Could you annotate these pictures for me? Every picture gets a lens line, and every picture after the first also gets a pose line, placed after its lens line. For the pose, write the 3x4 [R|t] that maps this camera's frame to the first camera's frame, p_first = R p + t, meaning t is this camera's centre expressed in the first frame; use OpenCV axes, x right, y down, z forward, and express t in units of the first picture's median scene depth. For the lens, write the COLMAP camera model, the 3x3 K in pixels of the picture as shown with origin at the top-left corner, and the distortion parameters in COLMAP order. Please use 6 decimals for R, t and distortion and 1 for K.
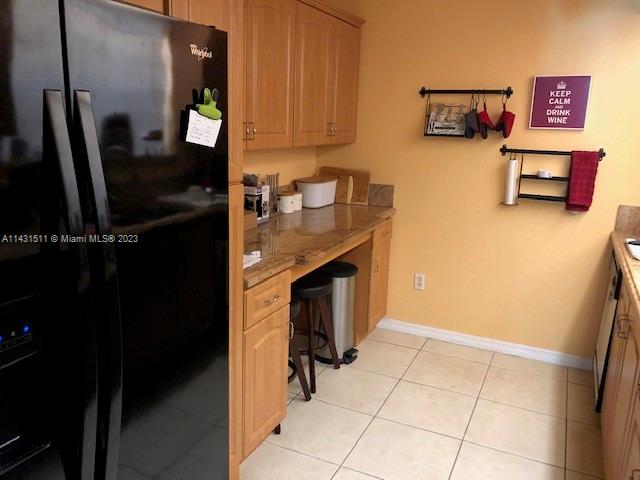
lens RADIAL K [[530.9, 0, 320.0], [0, 530.9, 237.3], [0, 0, 1]] dist [0.035502, -0.038361]
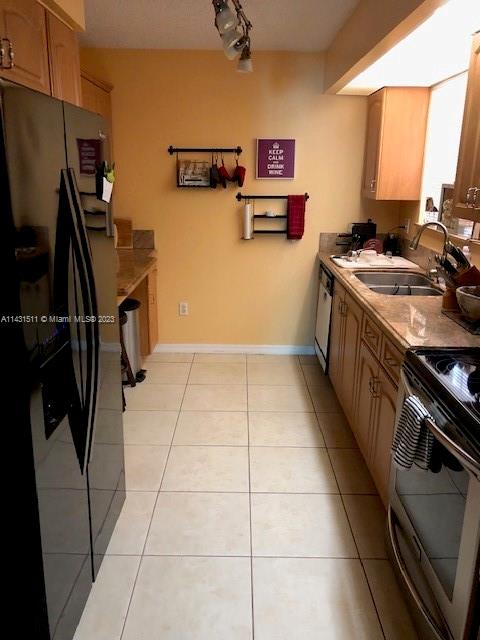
lens RADIAL K [[530.9, 0, 238.6], [0, 530.9, 322.5], [0, 0, 1]] dist [0.035502, -0.038361]
pose [[0.907027, -0.135572, 0.398650, -0.211462], [0.108672, 0.990046, 0.089438, 0.022406], [-0.406807, -0.037800, 0.912732, -0.182727]]
